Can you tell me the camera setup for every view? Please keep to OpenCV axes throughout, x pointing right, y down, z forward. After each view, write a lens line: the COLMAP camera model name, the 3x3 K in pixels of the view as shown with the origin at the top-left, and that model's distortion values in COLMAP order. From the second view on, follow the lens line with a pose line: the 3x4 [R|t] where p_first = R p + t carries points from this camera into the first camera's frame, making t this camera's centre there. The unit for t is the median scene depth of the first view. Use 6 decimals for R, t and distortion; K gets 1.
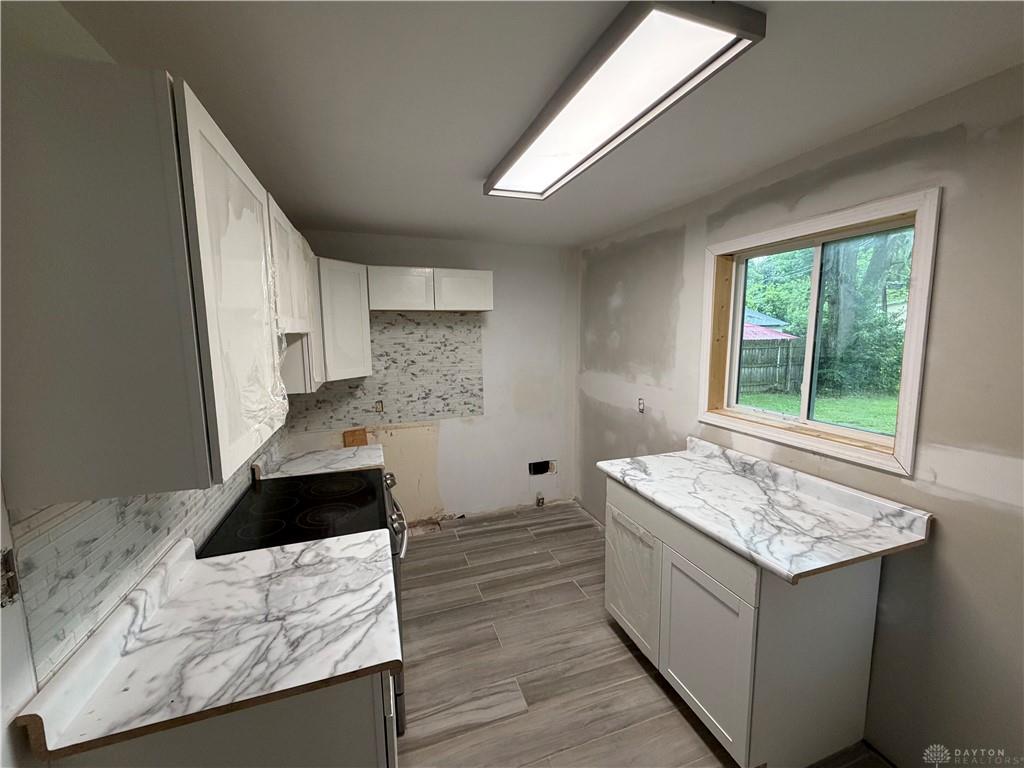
lens RADIAL K [[412.8, 0, 512.0], [0, 412.8, 384.0], [0, 0, 1]] dist [0.000353, -0.000109]
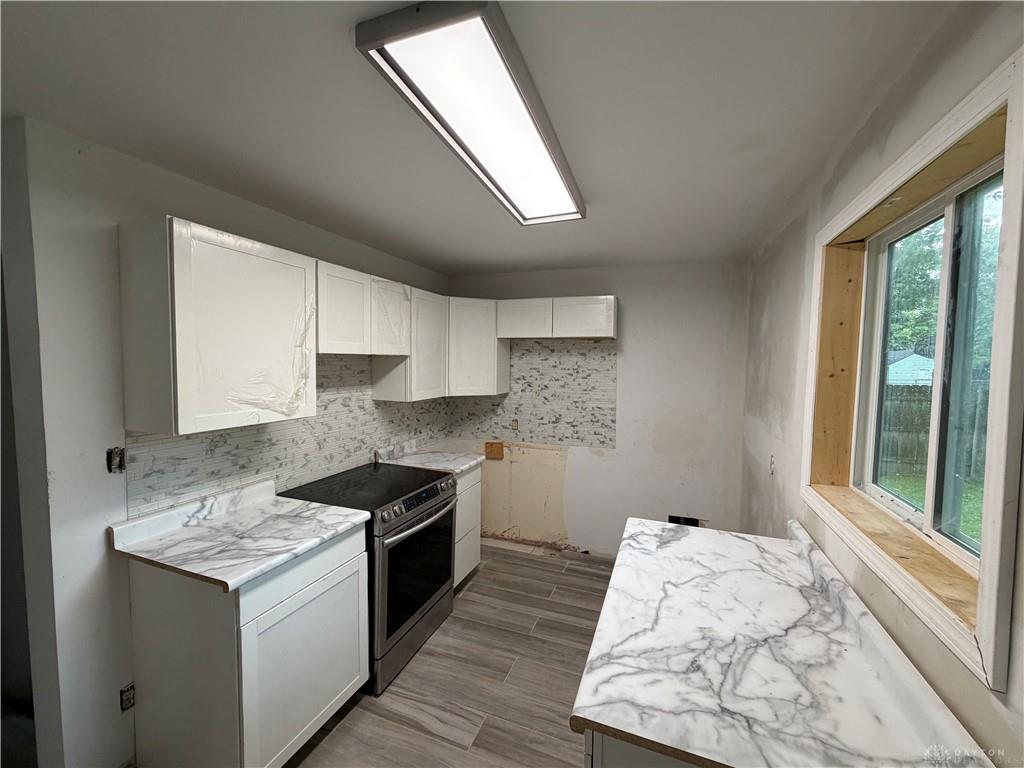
lens RADIAL K [[412.8, 0, 512.0], [0, 412.8, 384.0], [0, 0, 1]] dist [0.000353, -0.000109]
pose [[0.761345, 0.056283, -0.645900, 0.526129], [-0.103903, 0.993941, -0.035863, -0.018724], [0.639968, 0.094415, 0.762579, 0.196899]]
